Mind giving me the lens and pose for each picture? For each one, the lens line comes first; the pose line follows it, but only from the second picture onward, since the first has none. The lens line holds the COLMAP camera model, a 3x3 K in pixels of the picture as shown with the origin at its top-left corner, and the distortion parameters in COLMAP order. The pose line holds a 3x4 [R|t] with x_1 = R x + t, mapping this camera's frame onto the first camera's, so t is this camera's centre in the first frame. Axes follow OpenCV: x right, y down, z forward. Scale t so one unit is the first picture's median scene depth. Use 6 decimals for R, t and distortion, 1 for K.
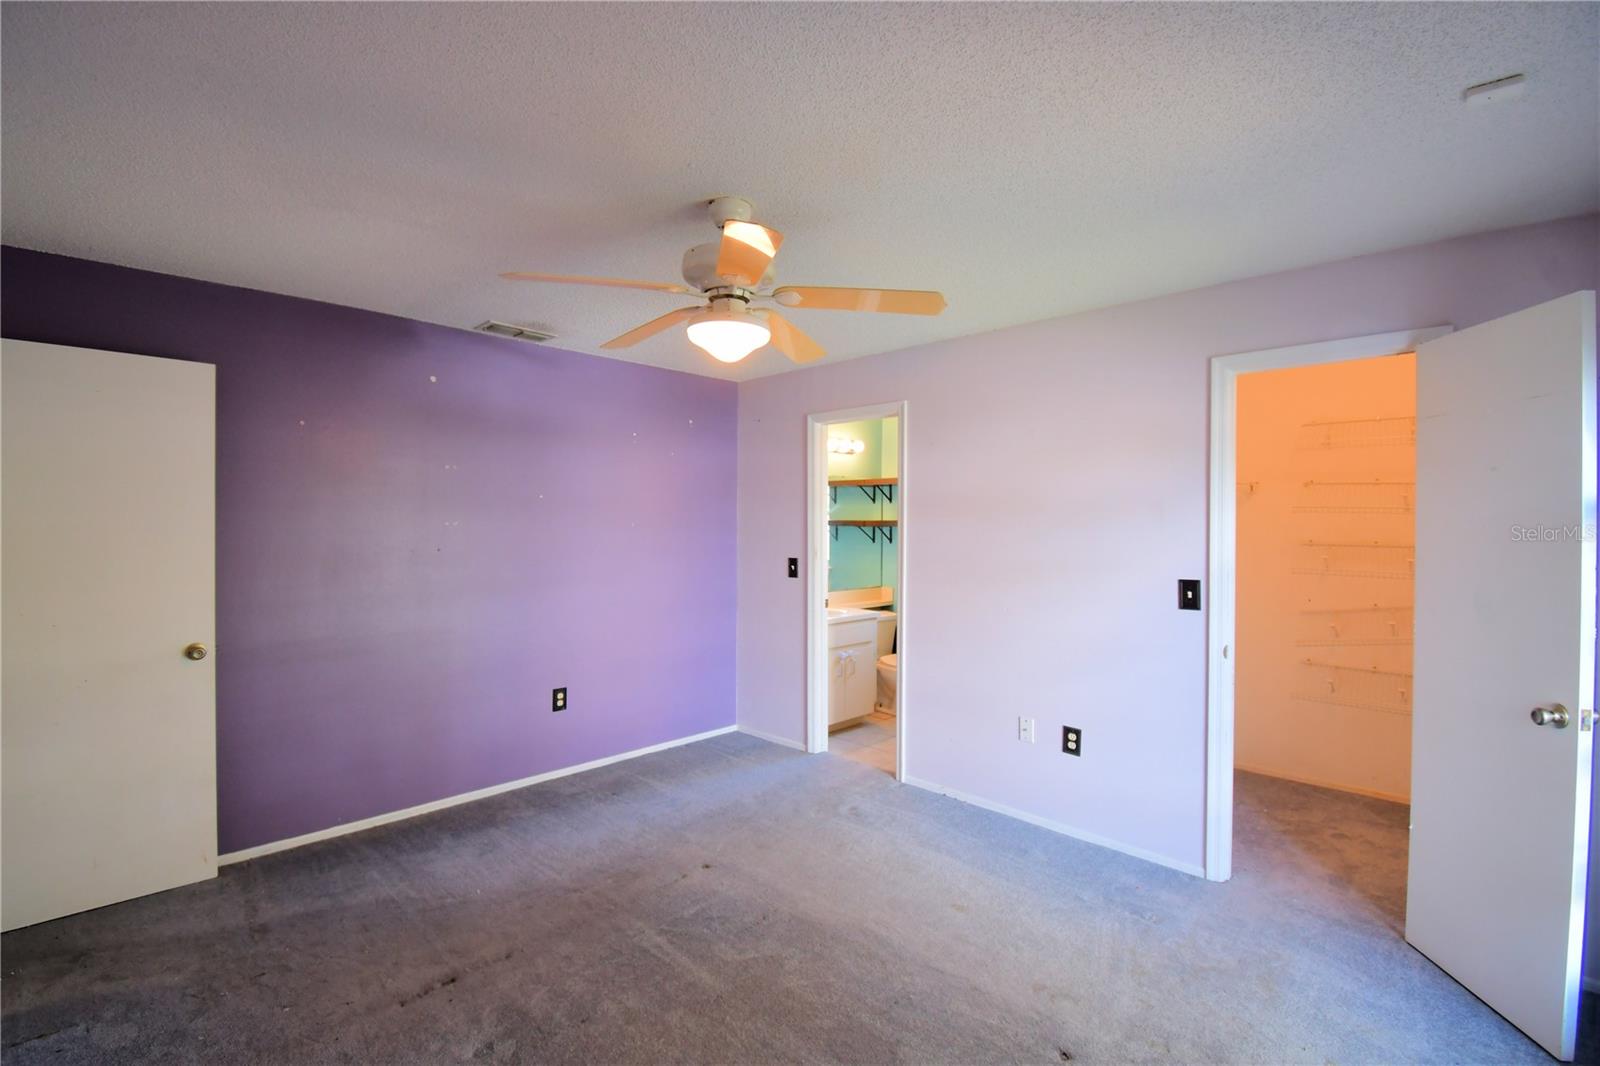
lens RADIAL K [[700.1, 0, 789.0], [0, 700.1, 530.2], [0, 0, 1]] dist [0.000100, -0.015335]
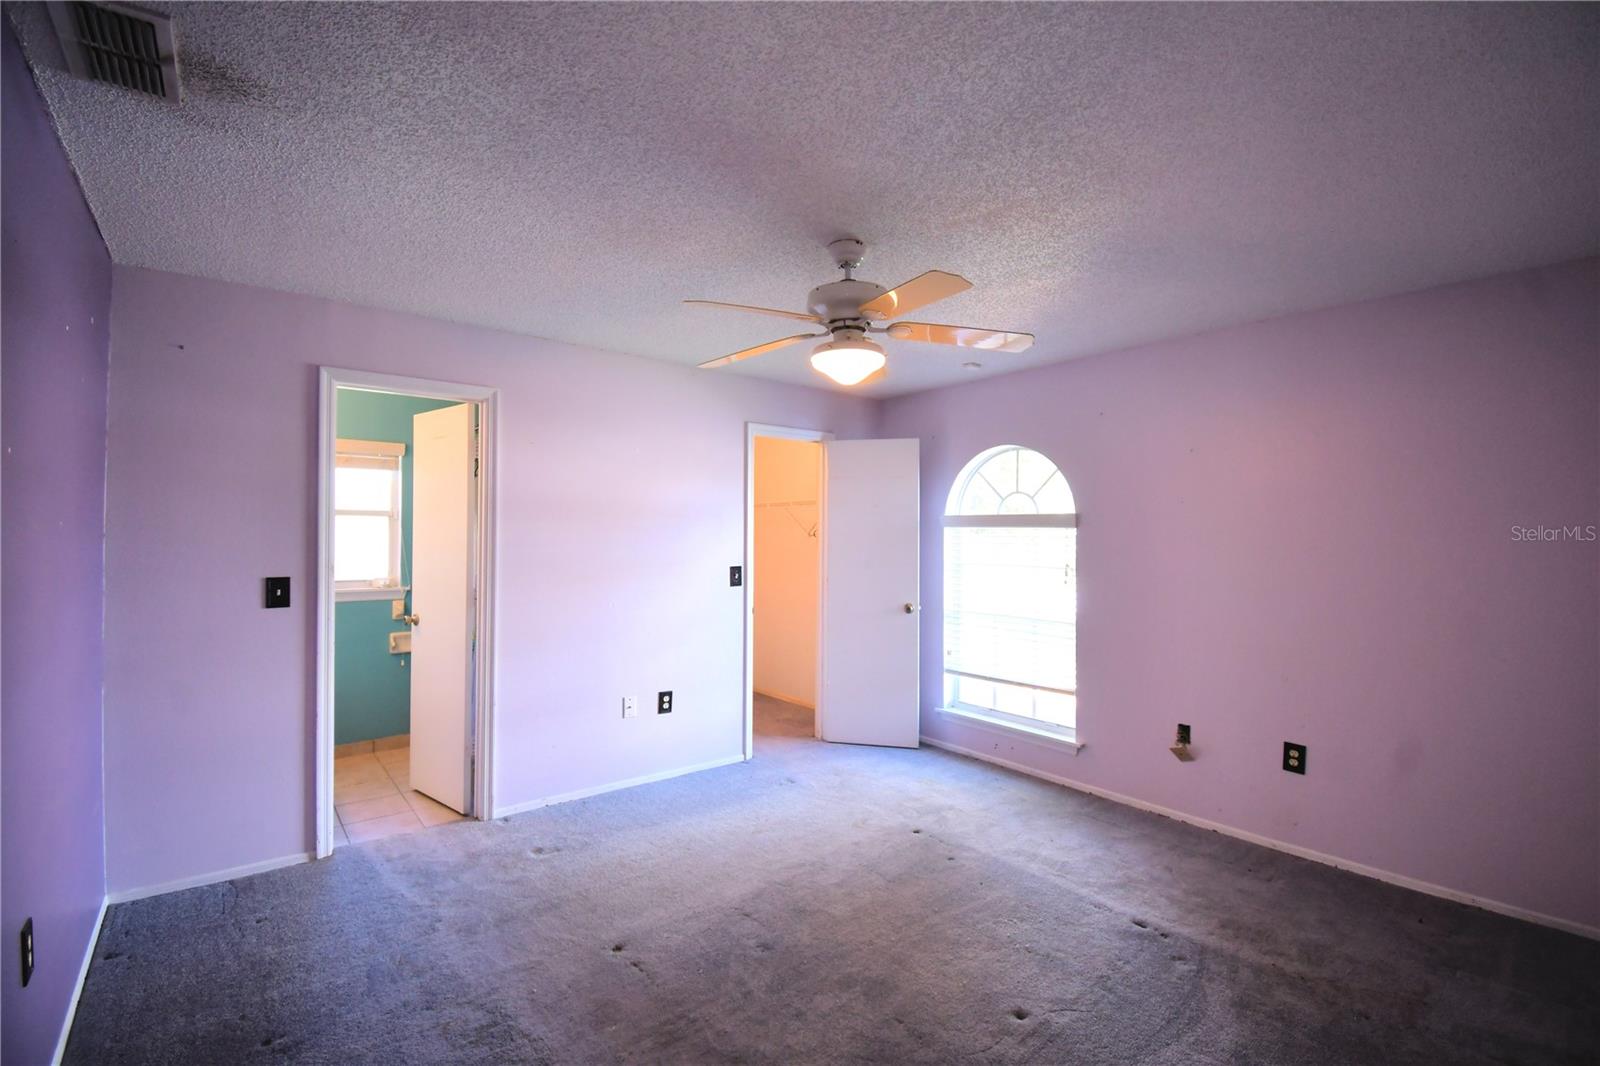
lens RADIAL K [[700.1, 0, 789.0], [0, 700.1, 530.2], [0, 0, 1]] dist [0.000100, -0.015335]
pose [[0.126432, -0.003505, 0.991969, -0.634118], [-0.003704, 0.999985, 0.004006, -0.009682], [-0.991968, -0.004181, 0.126417, 0.490933]]
